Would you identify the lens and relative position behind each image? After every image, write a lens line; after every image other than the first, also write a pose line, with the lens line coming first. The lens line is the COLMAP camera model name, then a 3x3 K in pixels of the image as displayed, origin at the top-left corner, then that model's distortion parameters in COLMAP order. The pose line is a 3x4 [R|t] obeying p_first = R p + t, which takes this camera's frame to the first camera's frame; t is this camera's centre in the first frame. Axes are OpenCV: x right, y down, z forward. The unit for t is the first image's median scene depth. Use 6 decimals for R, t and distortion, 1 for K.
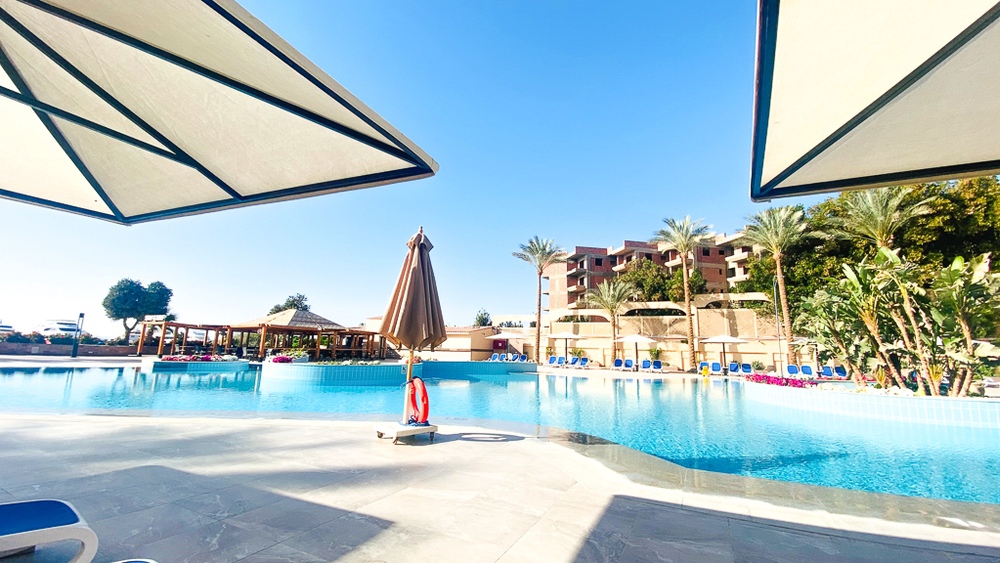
lens RADIAL K [[400.6, 0, 500.0], [0, 400.6, 281.5], [0, 0, 1]] dist [-0.013181, -0.000258]
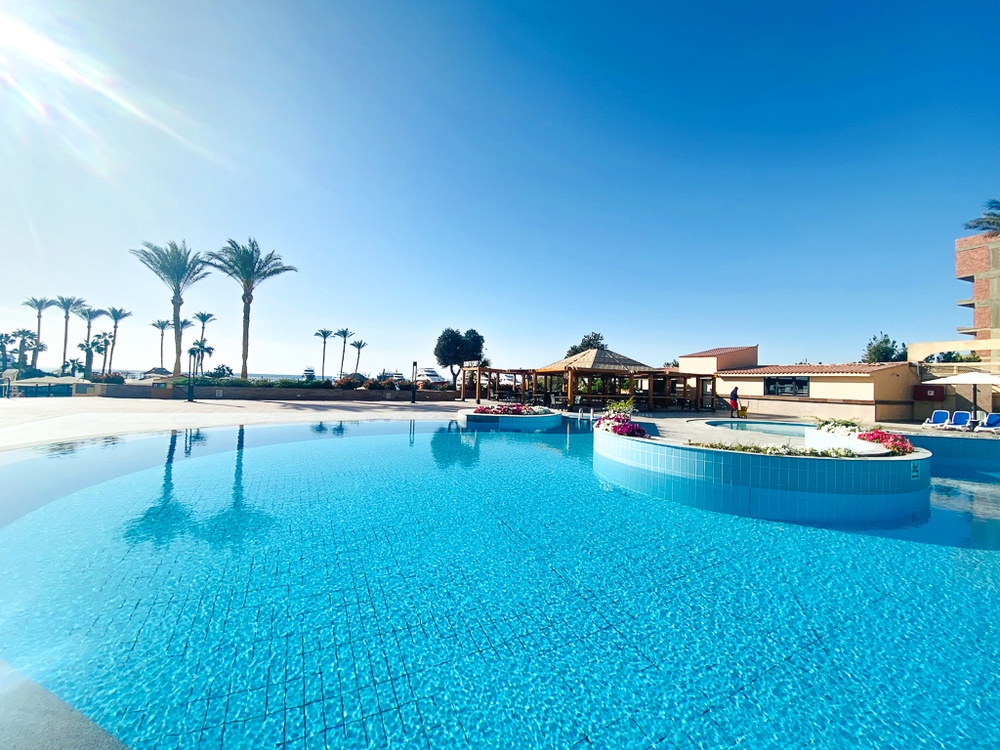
lens RADIAL K [[410.6, 0, 500.0], [0, 410.6, 375.0], [0, 0, 1]] dist [-0.033661, -0.000036]
pose [[0.786230, -0.012564, -0.617806, -0.149630], [0.093061, 0.990798, 0.098282, 0.021622], [0.610886, -0.134766, 0.780164, 0.201525]]
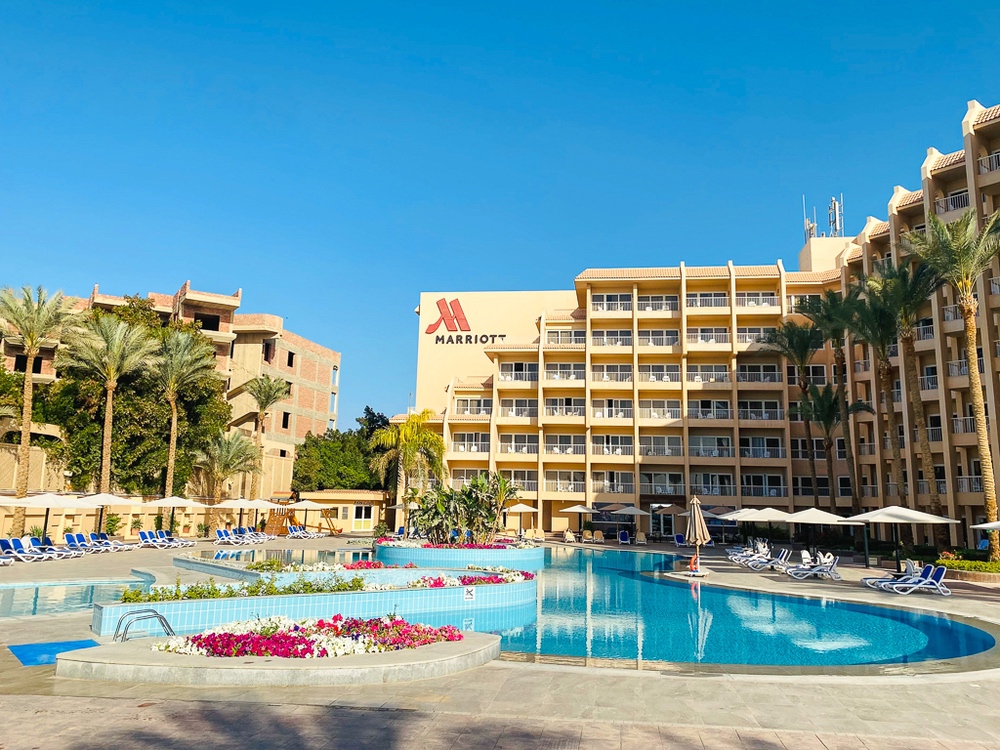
lens RADIAL K [[769.9, 0, 500.0], [0, 769.9, 375.0], [0, 0, 1]] dist [0.032519, -0.007511]
pose [[-0.313029, 0.128773, 0.940973, -0.729535], [-0.192030, 0.961721, -0.195494, 0.051164], [-0.930128, -0.241890, -0.276318, 0.605838]]
